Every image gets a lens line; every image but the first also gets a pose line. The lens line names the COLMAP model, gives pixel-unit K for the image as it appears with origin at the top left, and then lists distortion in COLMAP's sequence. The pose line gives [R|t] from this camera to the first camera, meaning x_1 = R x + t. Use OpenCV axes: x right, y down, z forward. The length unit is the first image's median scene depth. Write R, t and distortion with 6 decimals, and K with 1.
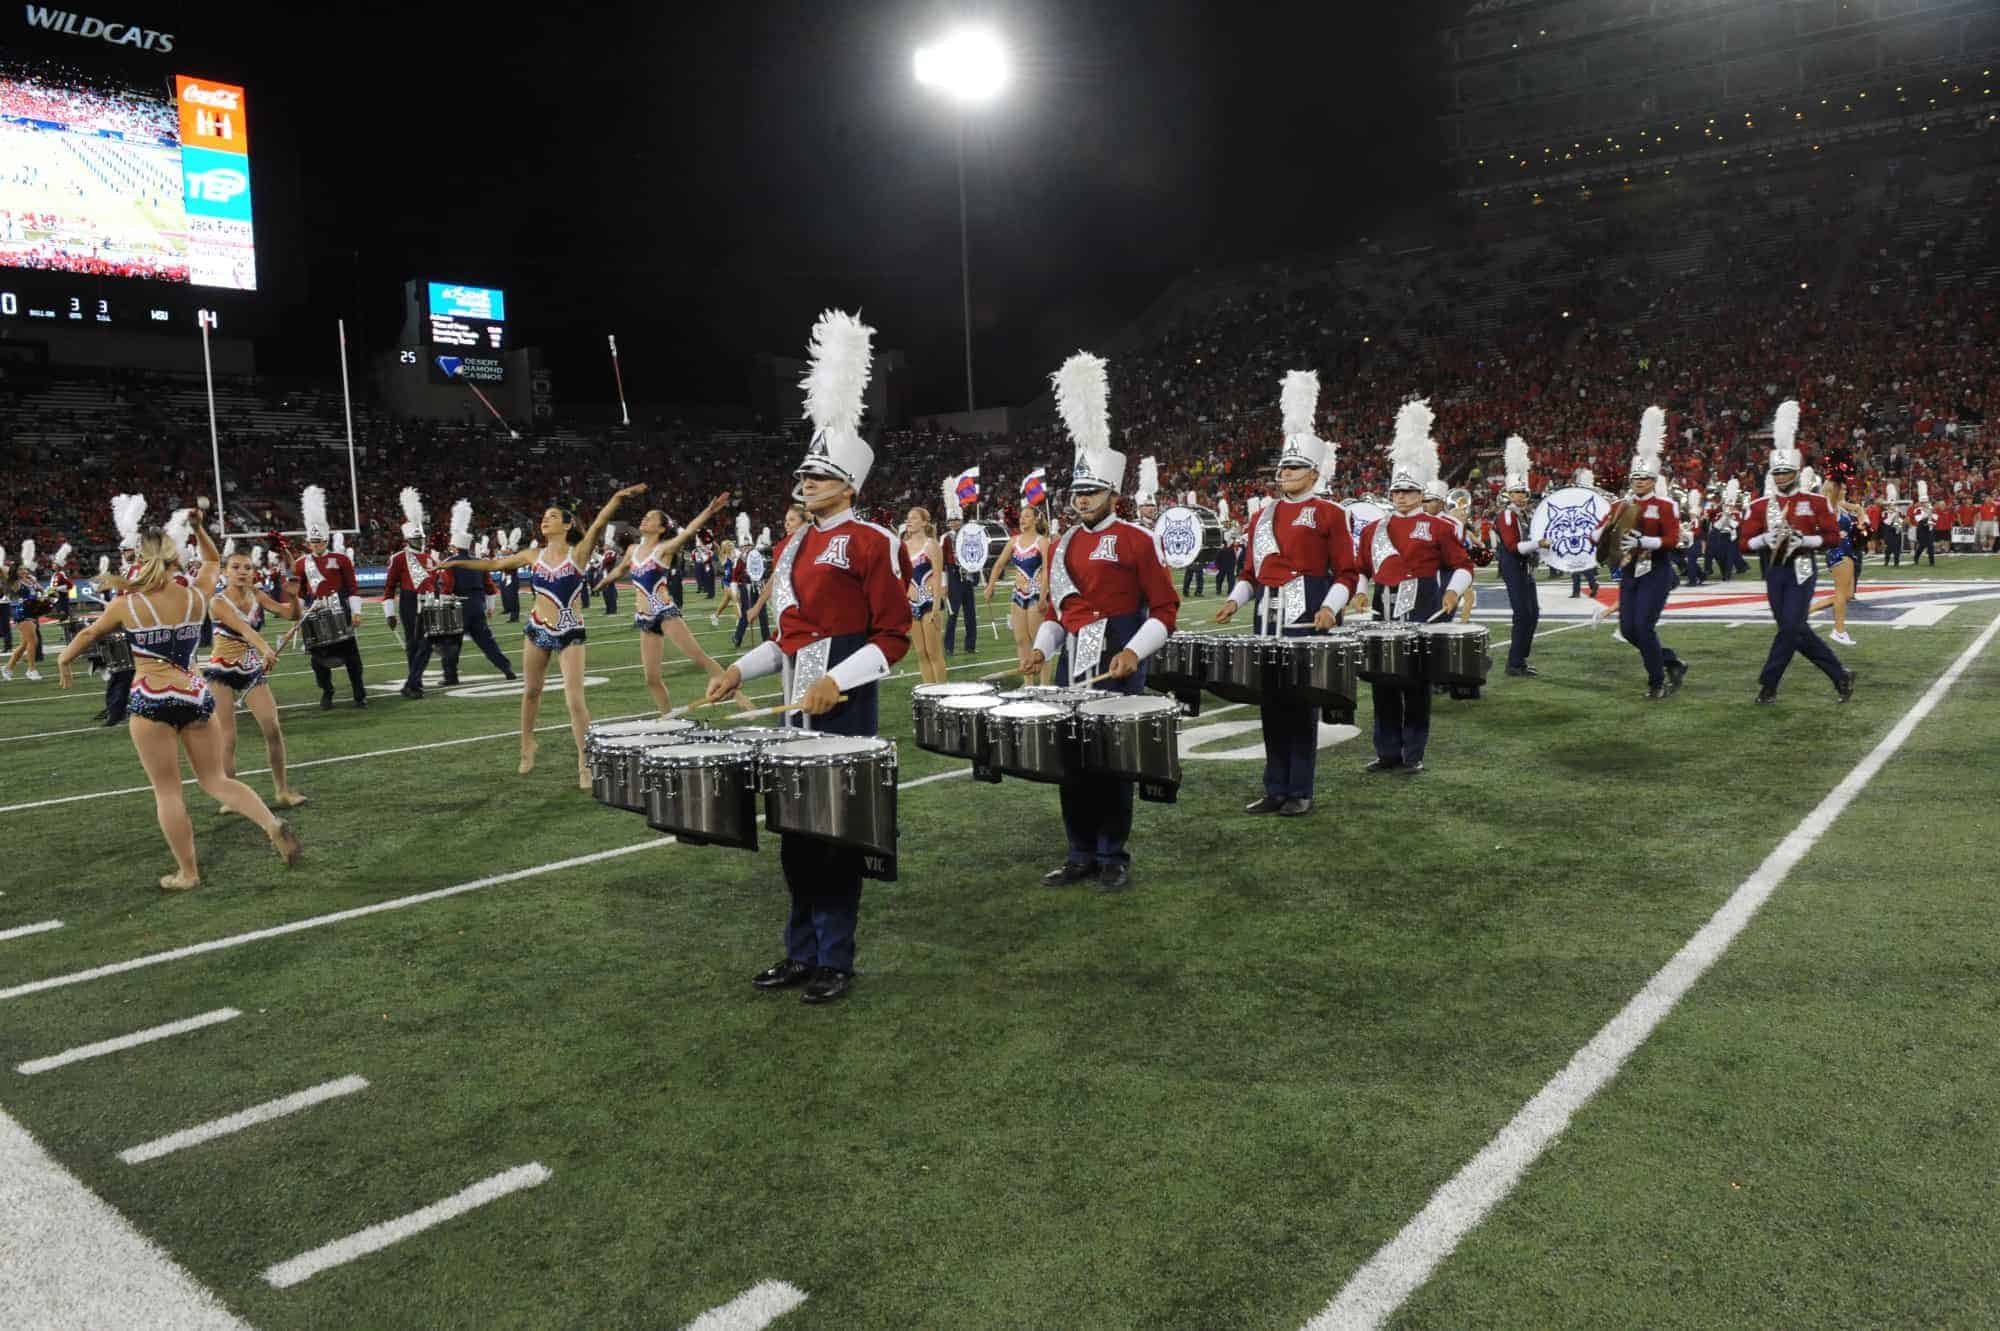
lens RADIAL K [[1359.8, 0, 1001.7], [0, 1359.8, 665.9], [0, 0, 1]] dist [-0.050981, -0.000439]
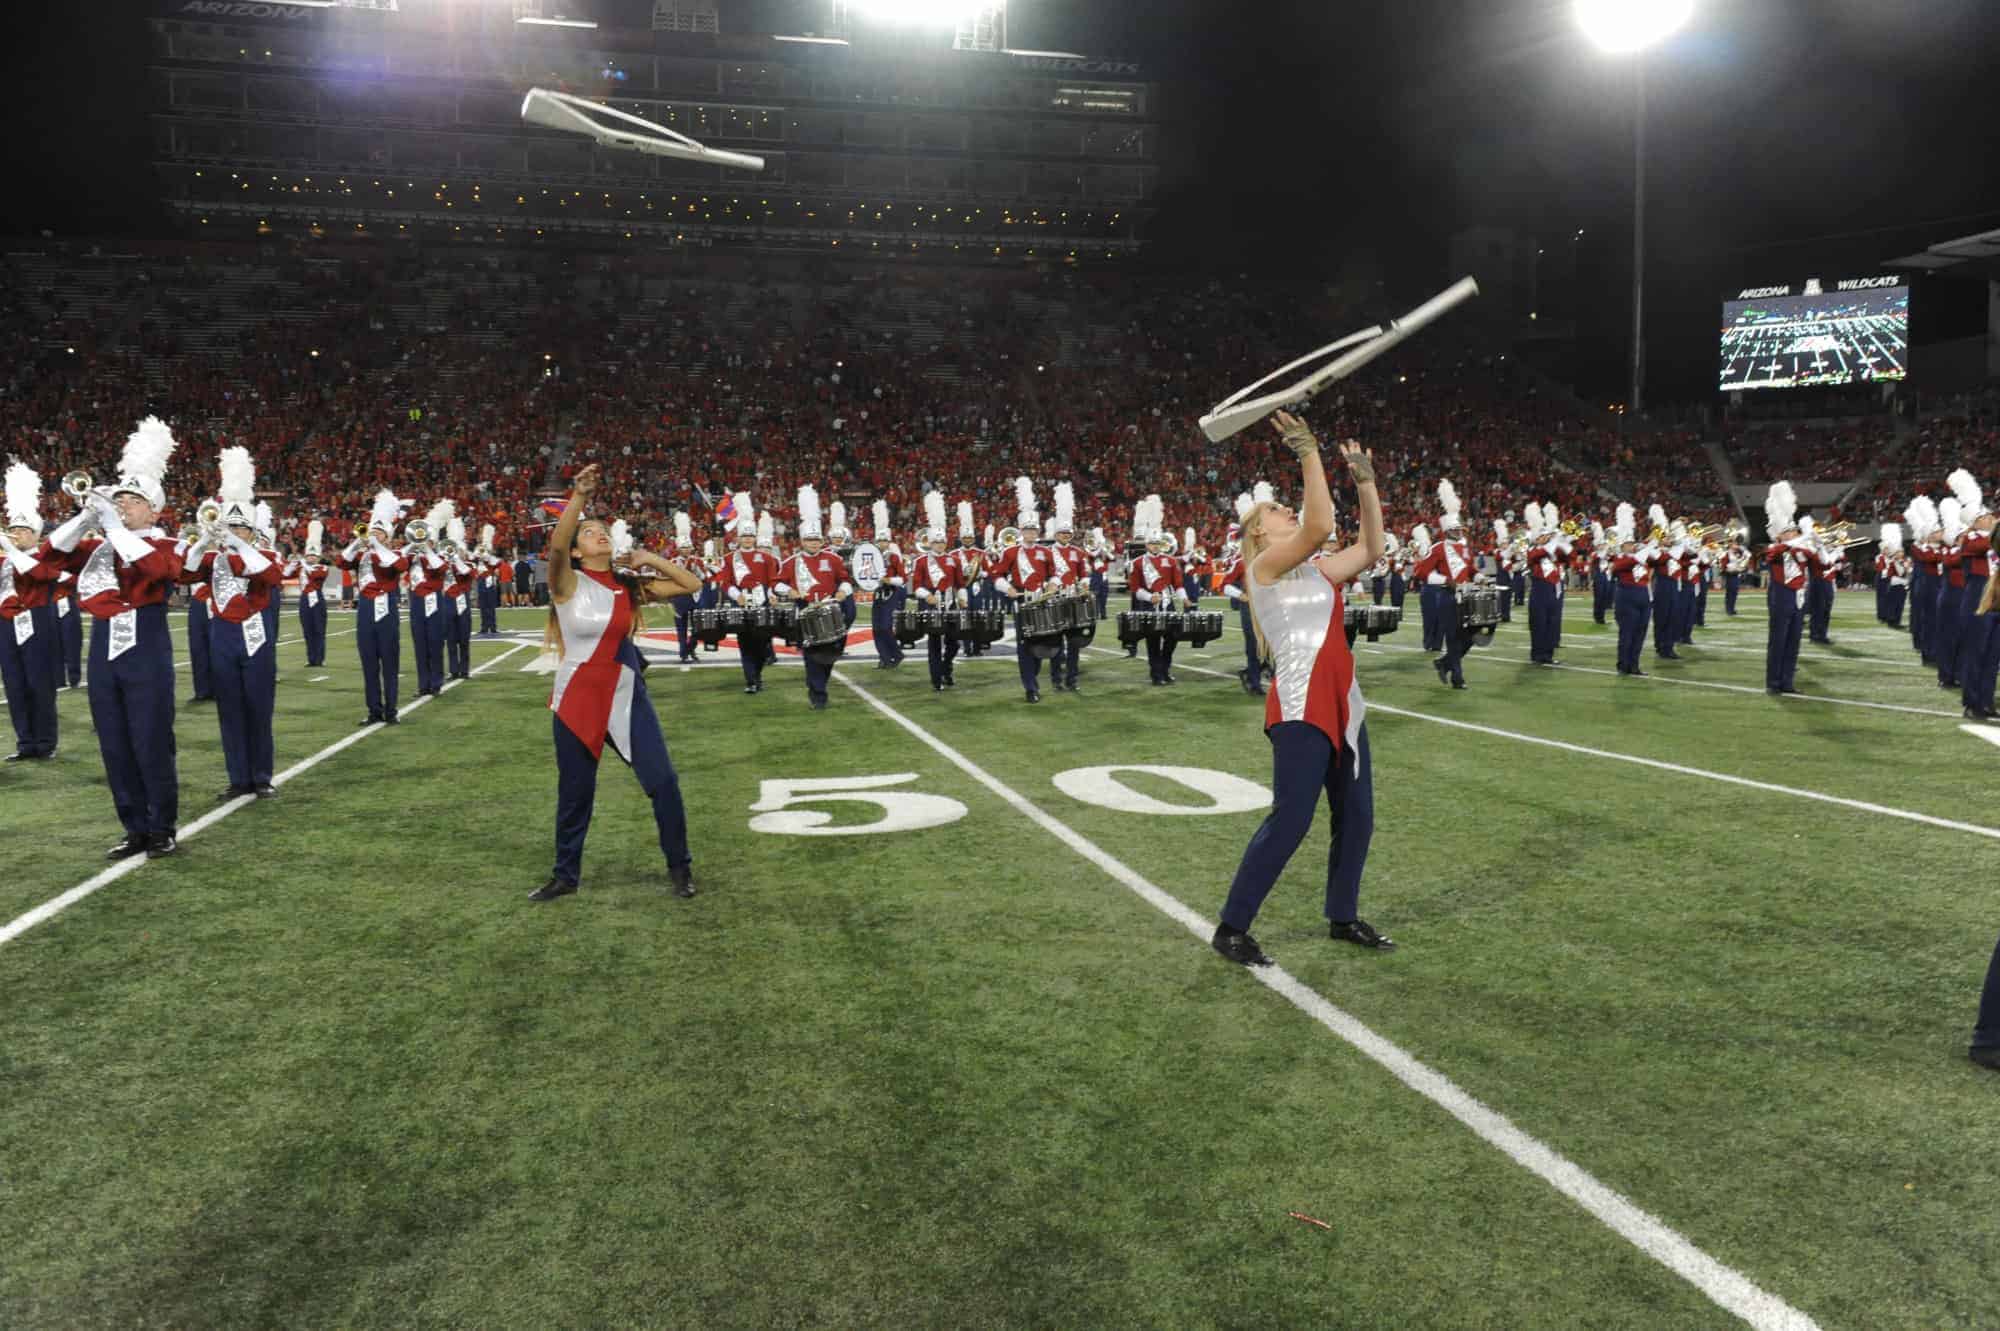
lens RADIAL K [[1359.8, 0, 1003.6], [0, 1359.8, 670.5], [0, 0, 1]] dist [-0.050981, -0.000439]
pose [[0.598730, -0.029768, 0.800398, -0.215041], [0.057686, 0.998317, -0.006023, -0.010211], [-0.798871, 0.049777, 0.599439, 0.196360]]
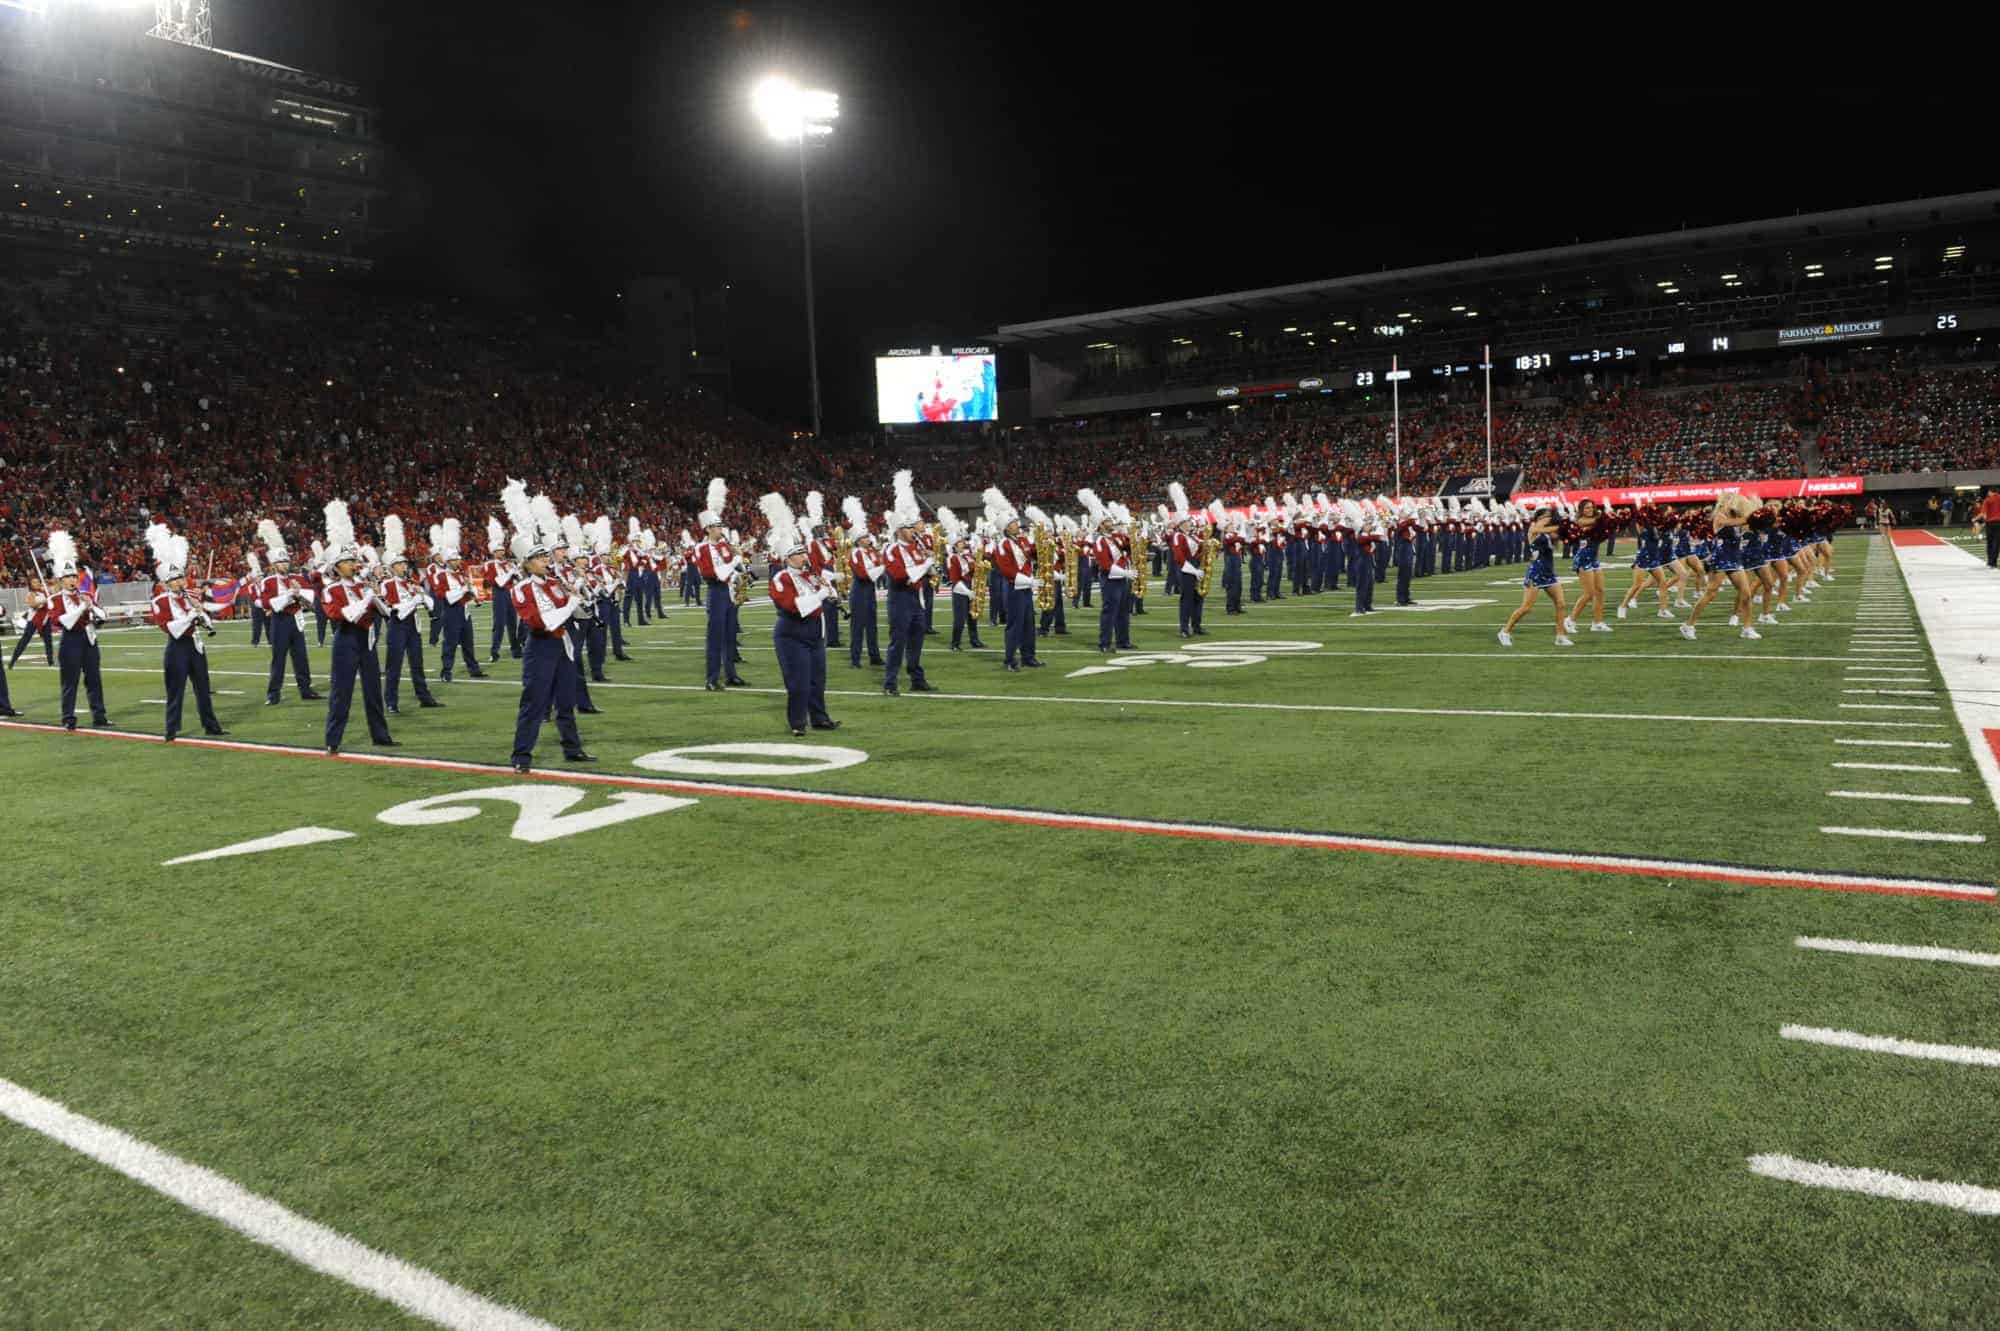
lens RADIAL K [[1359.8, 0, 994.4], [0, 1359.8, 666.8], [0, 0, 1]] dist [-0.050981, -0.000439]
pose [[-0.105457, -0.046374, 0.993342, -1.215131], [0.138464, 0.988497, 0.060847, -0.049703], [-0.984737, 0.143959, -0.097823, 1.072292]]
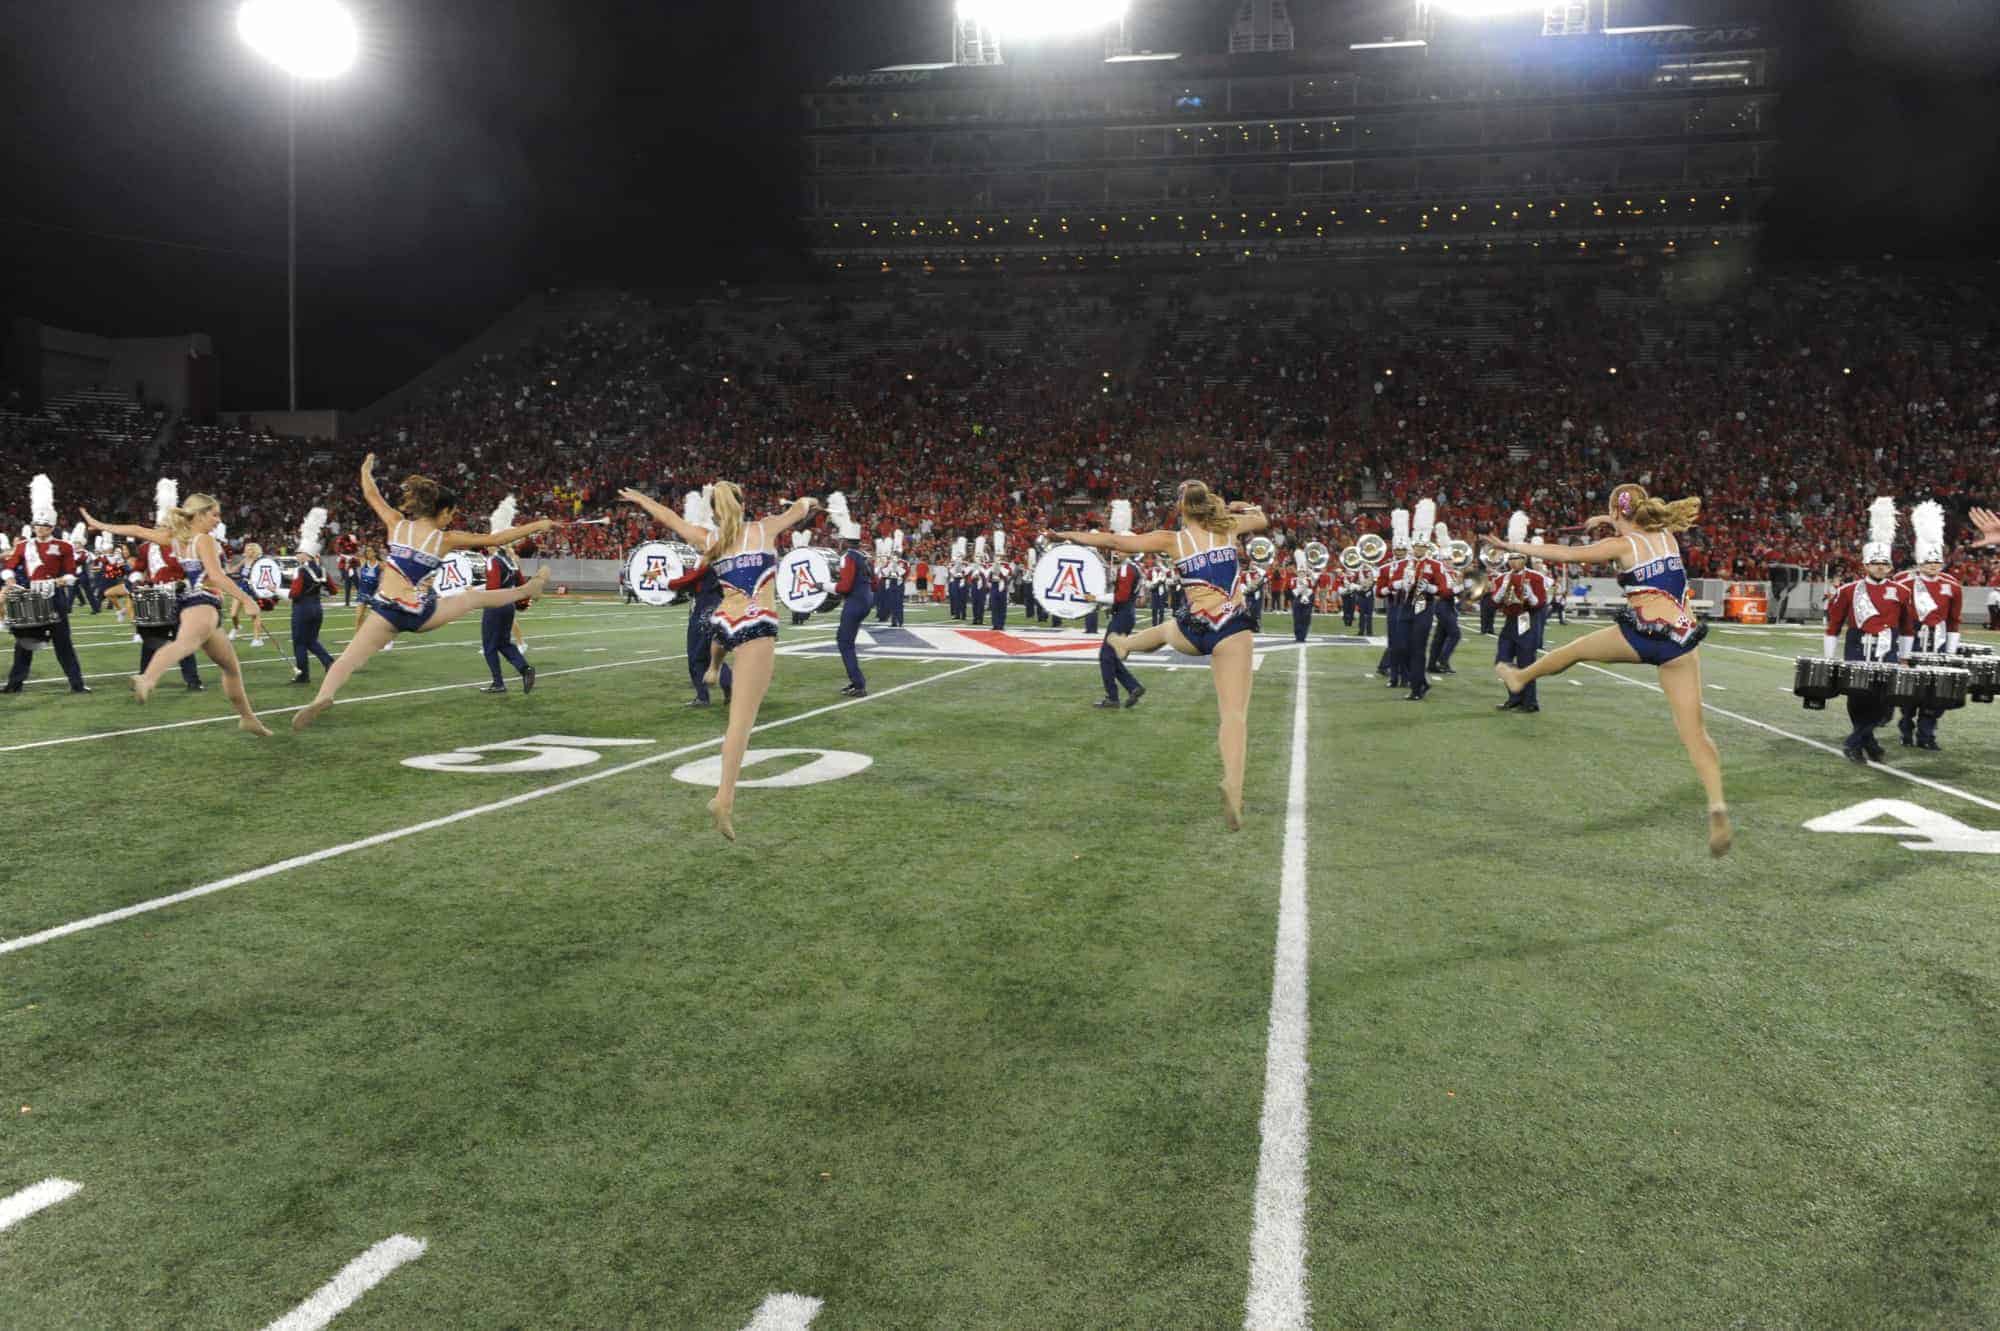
lens RADIAL K [[1359.8, 0, 1000.9], [0, 1359.8, 662.8], [0, 0, 1]] dist [-0.050981, -0.000439]
pose [[0.887705, 0.022808, 0.459847, -0.048621], [-0.010351, 0.999508, -0.029593, 0.001040], [-0.460295, 0.021510, 0.887505, 0.001396]]
